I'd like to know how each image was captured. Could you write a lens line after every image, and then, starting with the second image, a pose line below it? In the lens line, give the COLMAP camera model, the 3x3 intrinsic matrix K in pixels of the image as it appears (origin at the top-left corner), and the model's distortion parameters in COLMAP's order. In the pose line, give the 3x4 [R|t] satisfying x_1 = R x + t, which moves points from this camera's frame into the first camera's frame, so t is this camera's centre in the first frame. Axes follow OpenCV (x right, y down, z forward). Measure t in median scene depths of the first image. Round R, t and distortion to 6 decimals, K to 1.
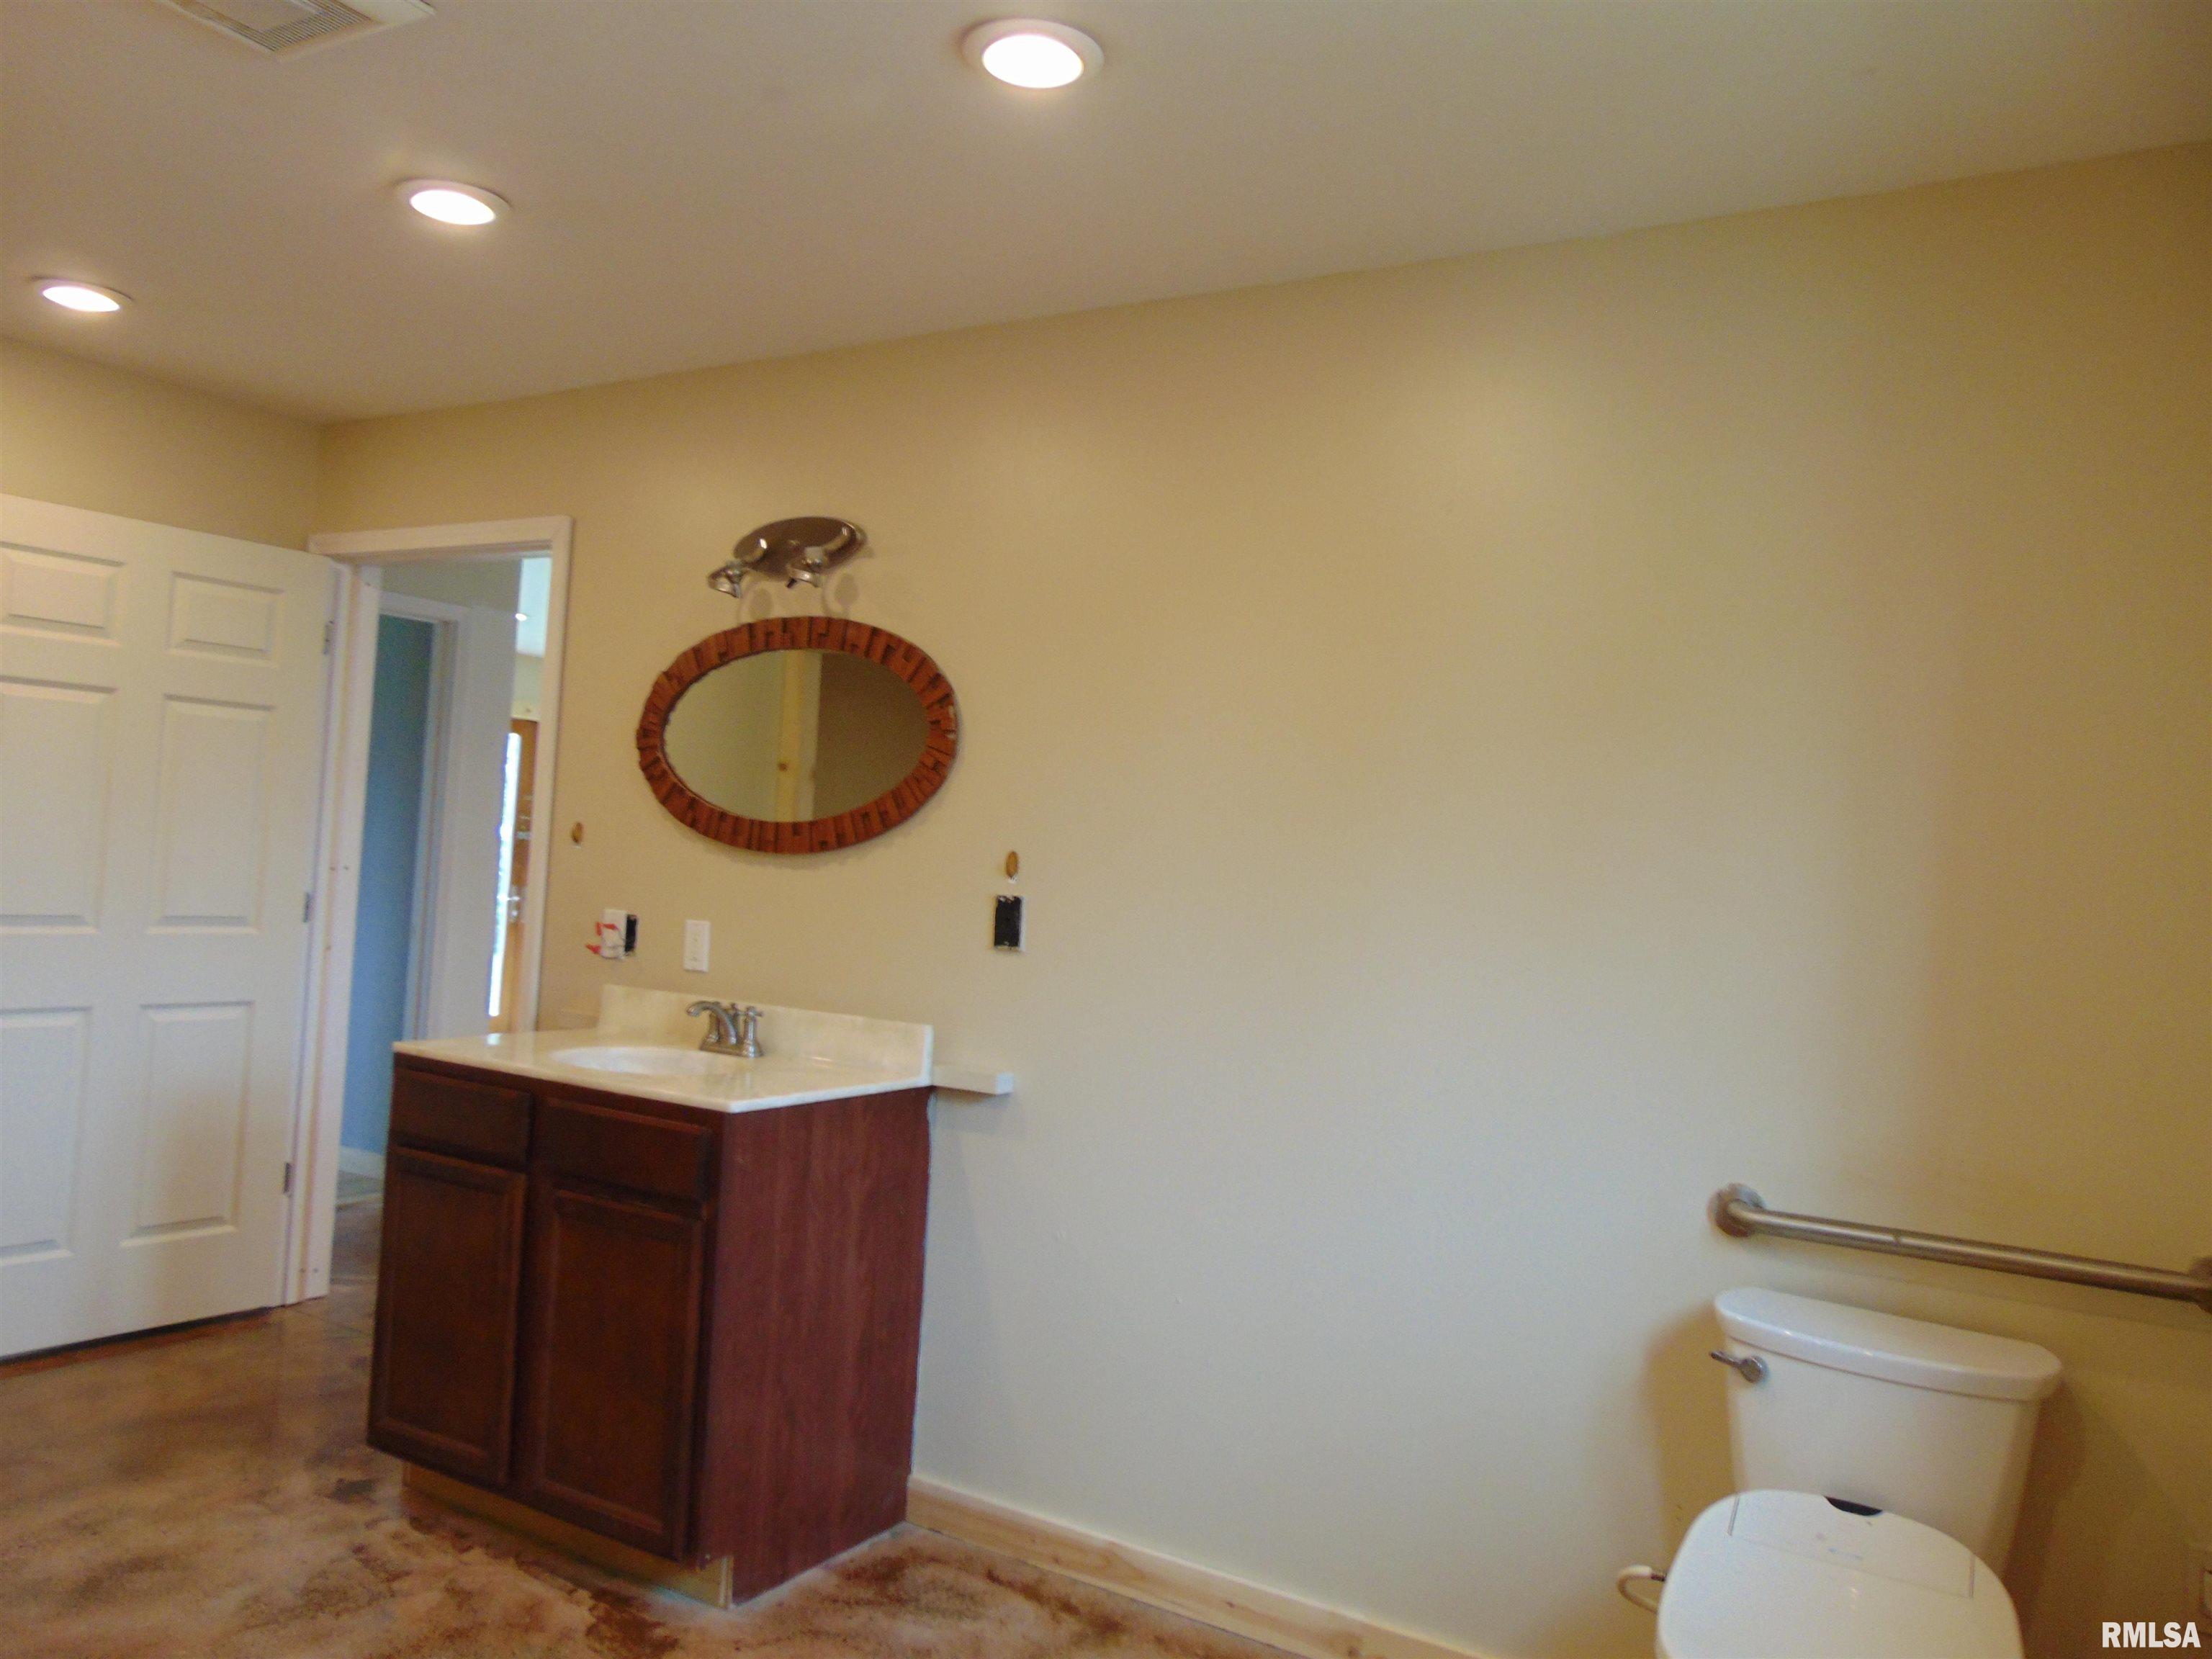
lens RADIAL K [[1647.0, 0, 1108.7], [0, 1647.0, 816.7], [0, 0, 1]] dist [-0.049767, 0.087065]
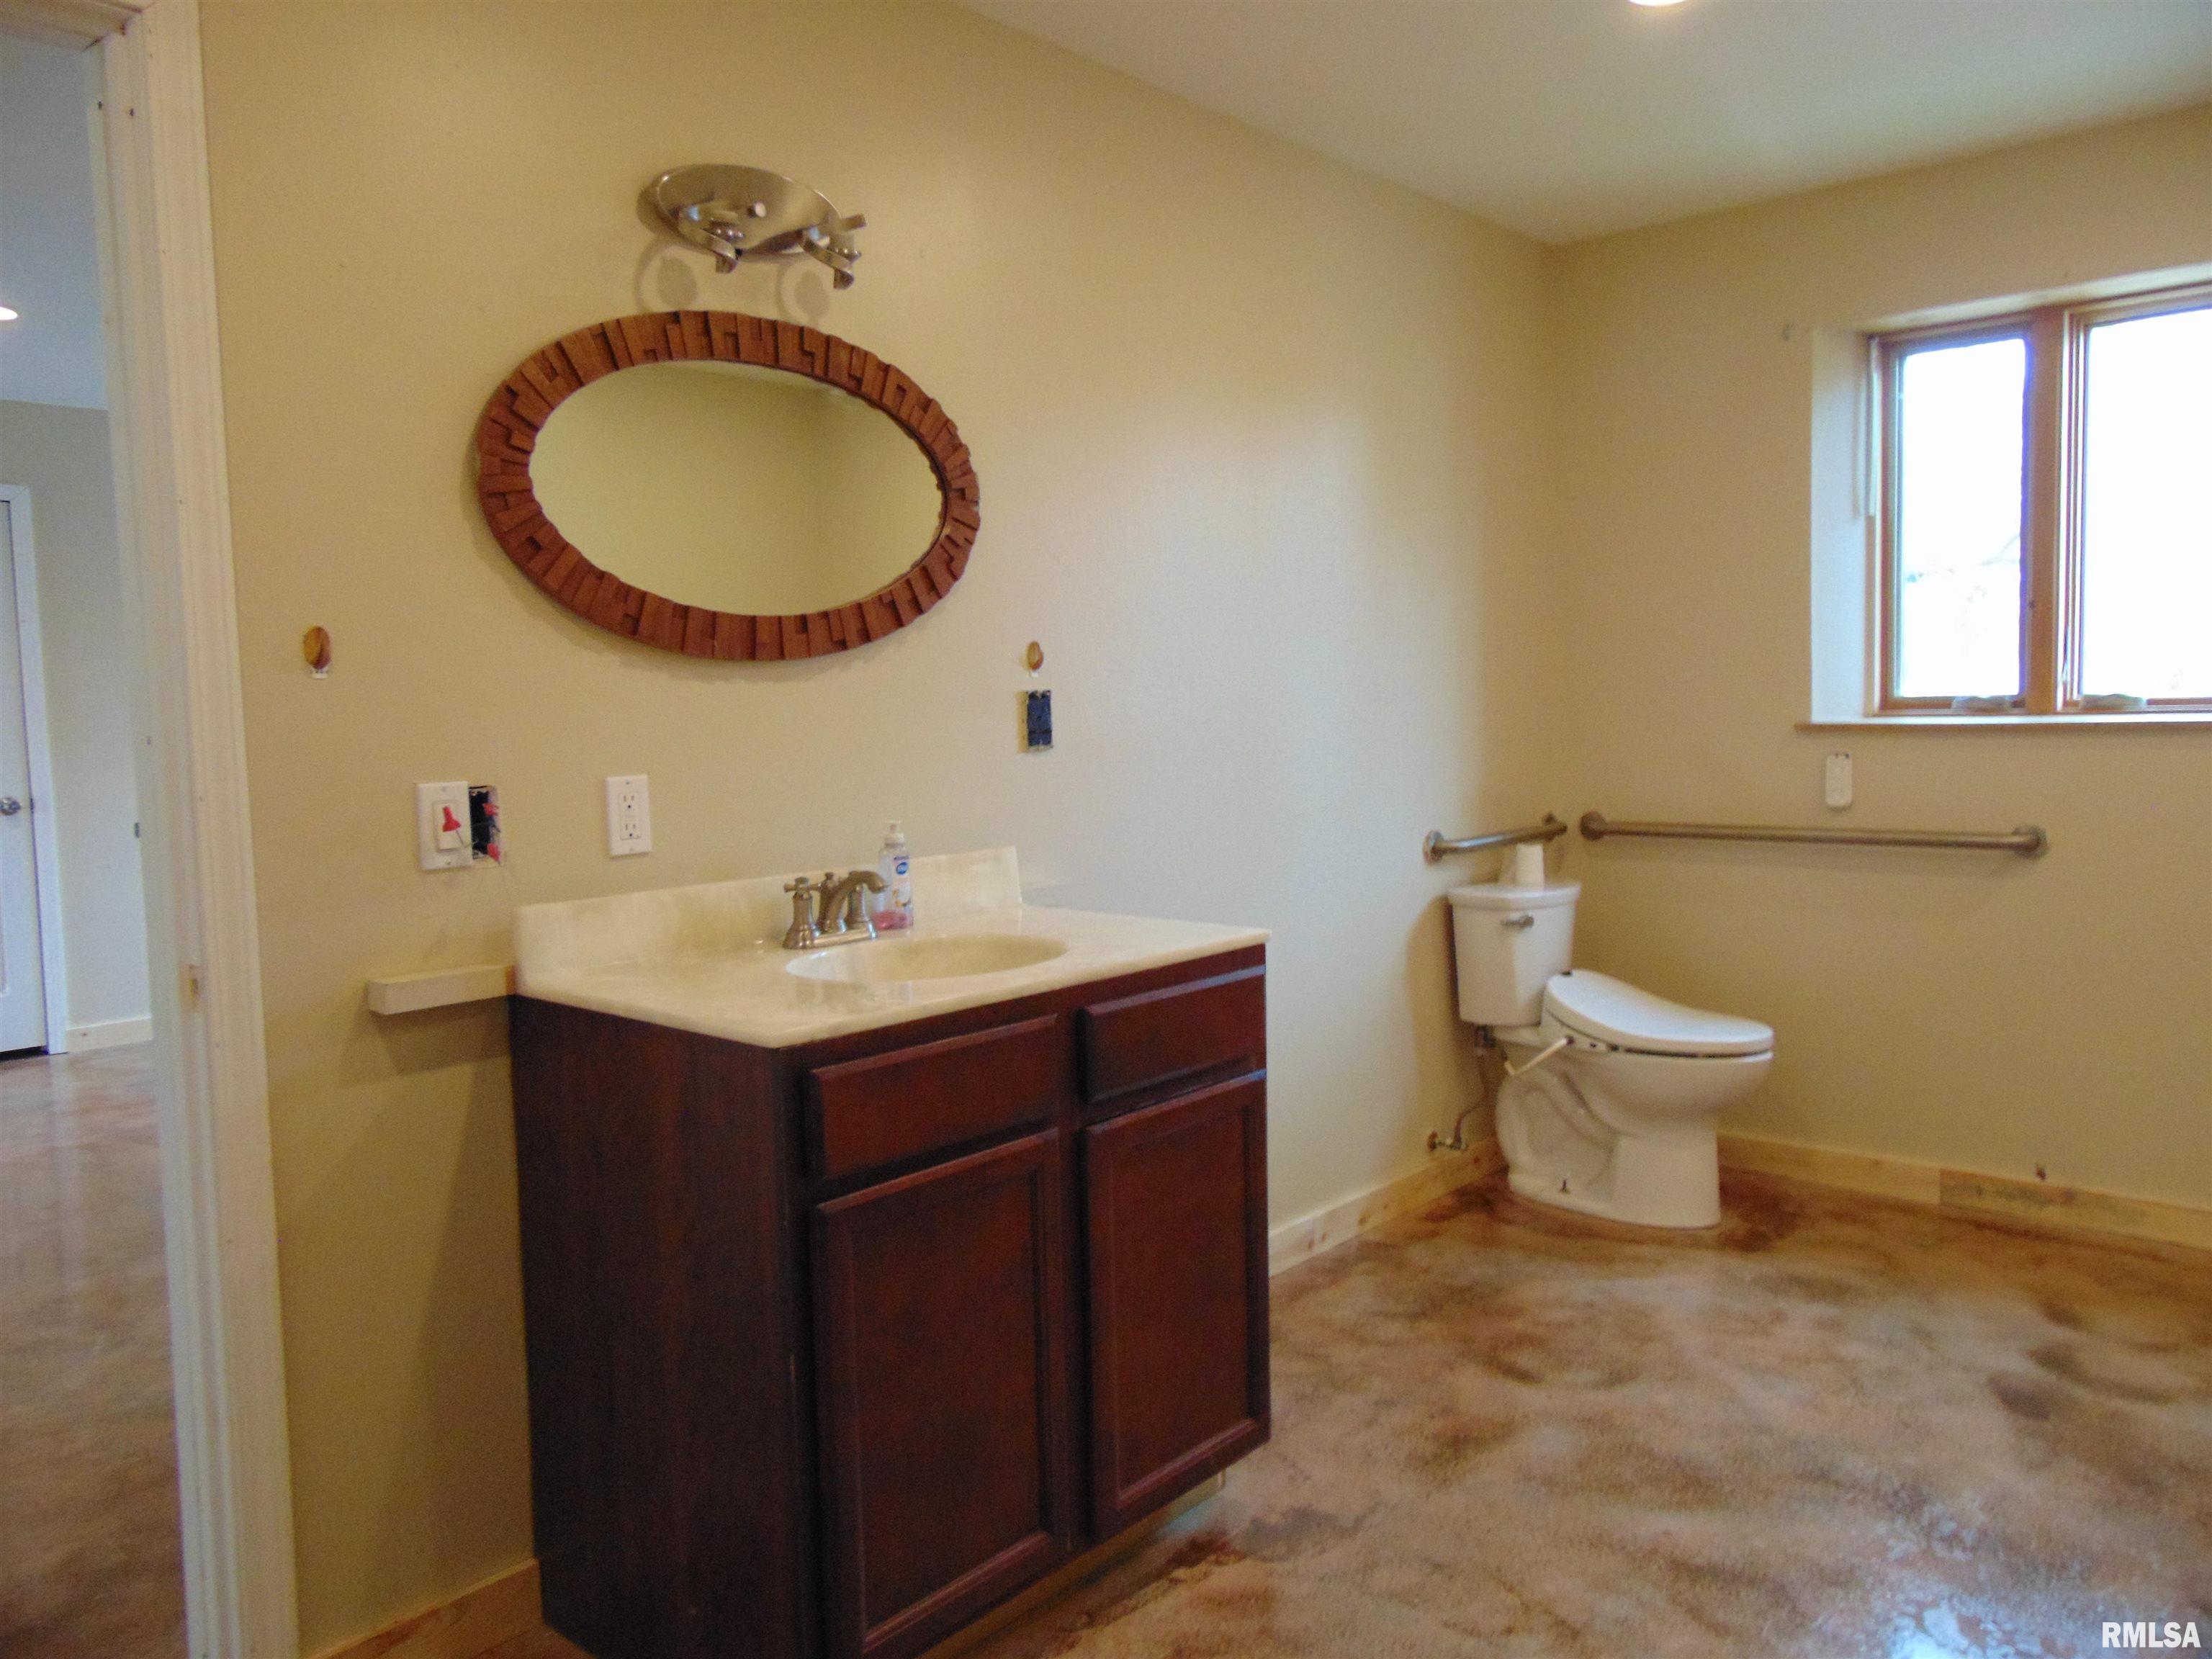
lens RADIAL K [[1647.0, 0, 1108.7], [0, 1647.0, 816.7], [0, 0, 1]] dist [-0.049767, 0.087065]
pose [[0.168358, -0.135941, 0.976307, -0.945933], [0.006619, 0.990578, 0.136786, -0.007264], [-0.985704, -0.016567, 0.167672, 0.800786]]
